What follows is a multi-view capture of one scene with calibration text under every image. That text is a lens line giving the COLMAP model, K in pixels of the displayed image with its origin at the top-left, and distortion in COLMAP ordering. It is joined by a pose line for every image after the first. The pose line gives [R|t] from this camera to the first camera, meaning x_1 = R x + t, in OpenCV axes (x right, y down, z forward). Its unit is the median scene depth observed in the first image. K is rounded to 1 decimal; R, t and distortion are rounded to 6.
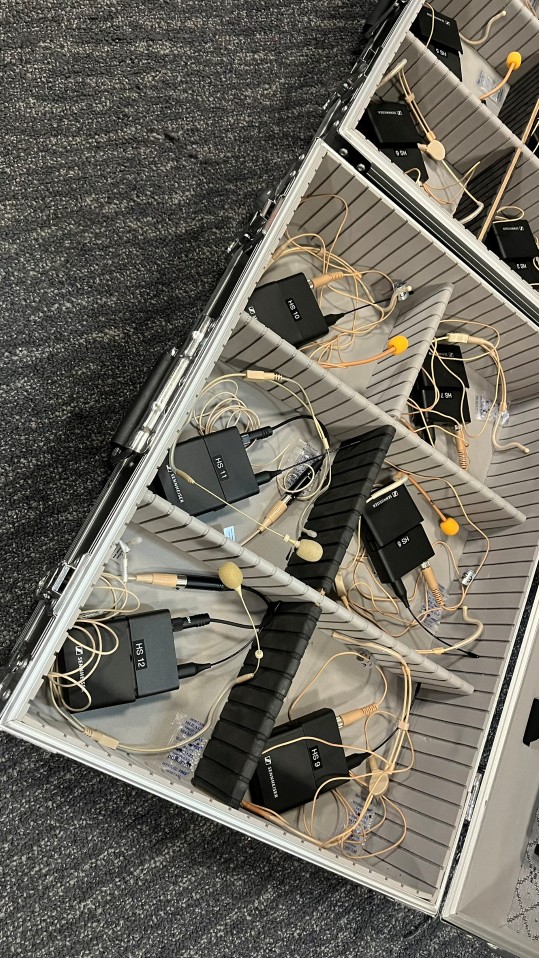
lens RADIAL K [[726.4, 0, 270.5], [0, 726.4, 478.0], [0, 0, 1]] dist [0.008945, -0.011317]
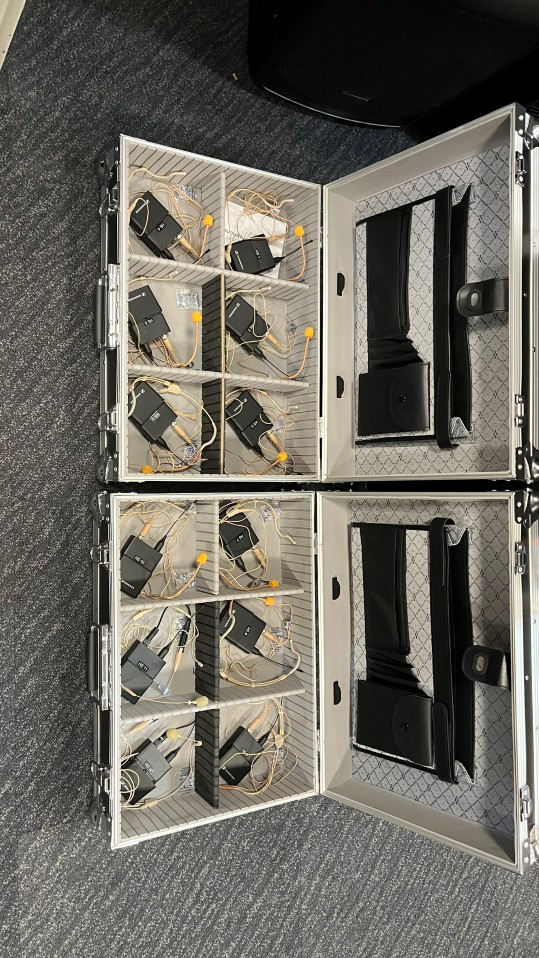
lens RADIAL K [[726.4, 0, 270.0], [0, 726.4, 480.9], [0, 0, 1]] dist [0.008945, -0.011317]
pose [[0.916159, -0.400813, 0.000861, 0.420185], [0.370926, 0.848654, 0.377094, -0.993875], [-0.151875, -0.345159, 0.926174, -0.648095]]
